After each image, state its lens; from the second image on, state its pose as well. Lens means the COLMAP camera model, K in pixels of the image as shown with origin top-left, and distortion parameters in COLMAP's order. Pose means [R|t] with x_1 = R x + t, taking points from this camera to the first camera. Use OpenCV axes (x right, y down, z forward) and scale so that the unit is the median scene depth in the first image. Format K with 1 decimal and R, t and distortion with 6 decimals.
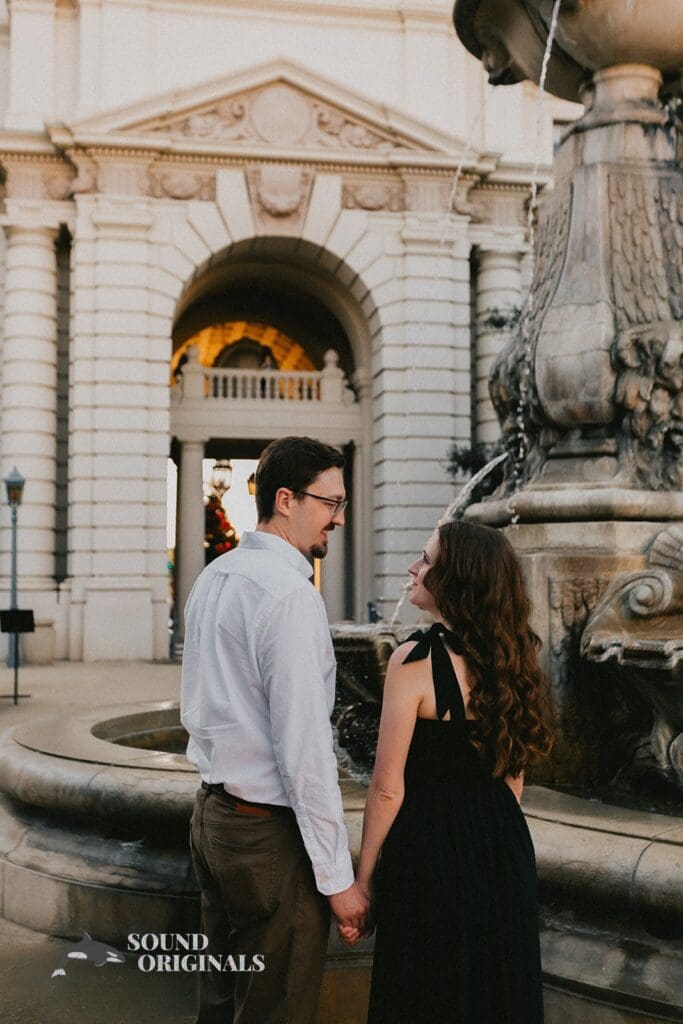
lens RADIAL K [[1128.1, 0, 326.1], [0, 1128.1, 517.1], [0, 0, 1]] dist [0.017316, 0.000000]
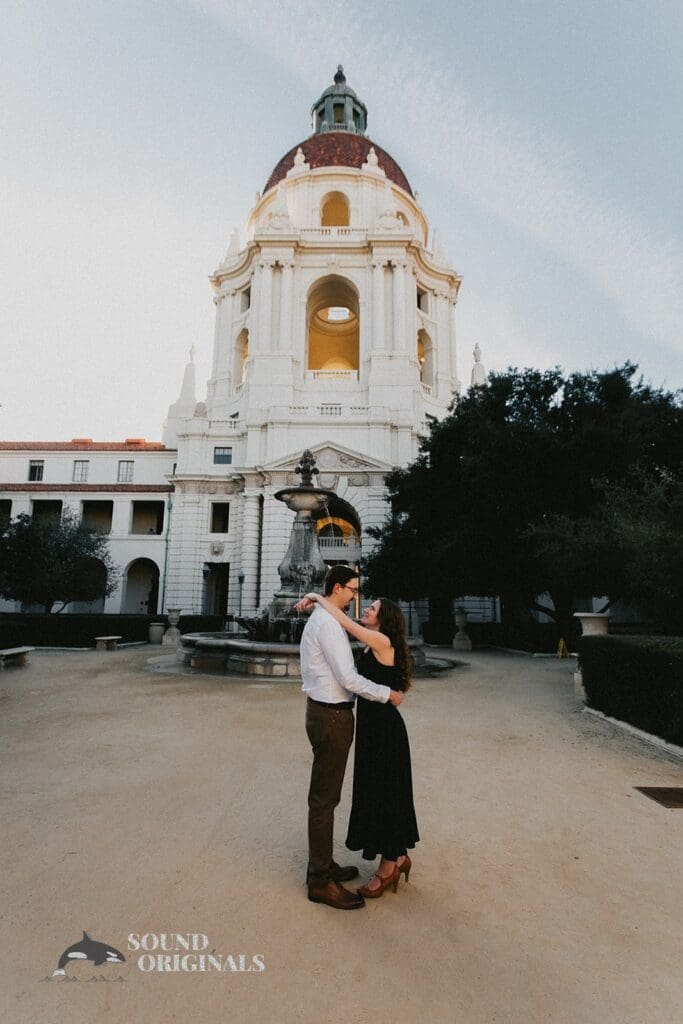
lens RADIAL K [[484.9, 0, 326.2], [0, 484.9, 522.2], [0, 0, 1]] dist [0.003987, 0.005820]
pose [[0.982996, -0.020760, -0.182448, 0.691943], [-0.000781, 0.993107, -0.117207, -0.068031], [0.183624, 0.115357, 0.976204, -1.054486]]
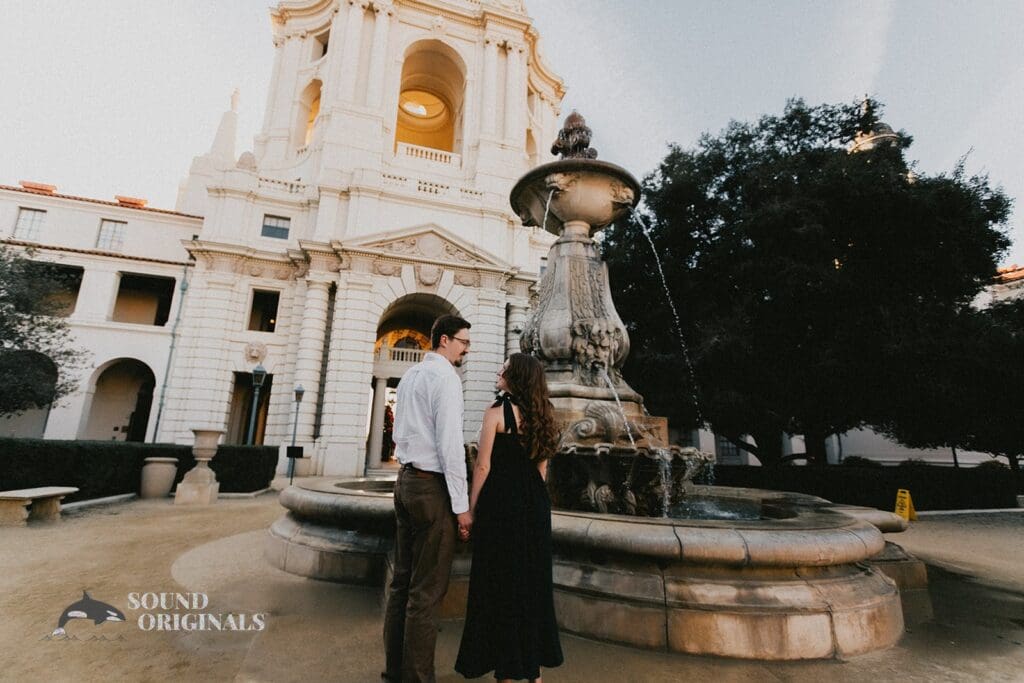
lens RADIAL K [[484.9, 0, 498.5], [0, 484.9, 335.2], [0, 0, 1]] dist [0.003987, 0.005820]
pose [[0.991428, 0.060962, 0.115557, -0.016805], [-0.039593, 0.983065, -0.178932, 0.048513], [-0.124508, 0.172823, 0.977052, 0.004121]]
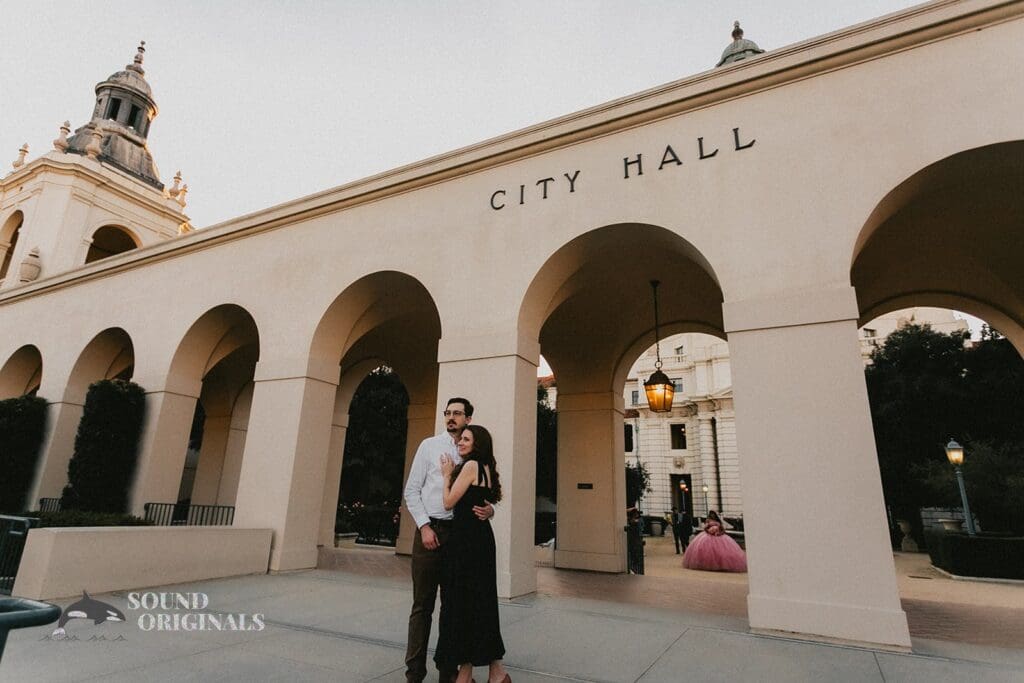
lens RADIAL K [[532.8, 0, 517.8], [0, 532.8, 341.8], [0, 0, 1]] dist [-0.002292, 0.001213]
pose [[0.807496, -0.151347, -0.570127, 1.108478], [0.003363, 0.967690, -0.252122, -0.166948], [0.589864, 0.201670, 0.781914, -3.173636]]
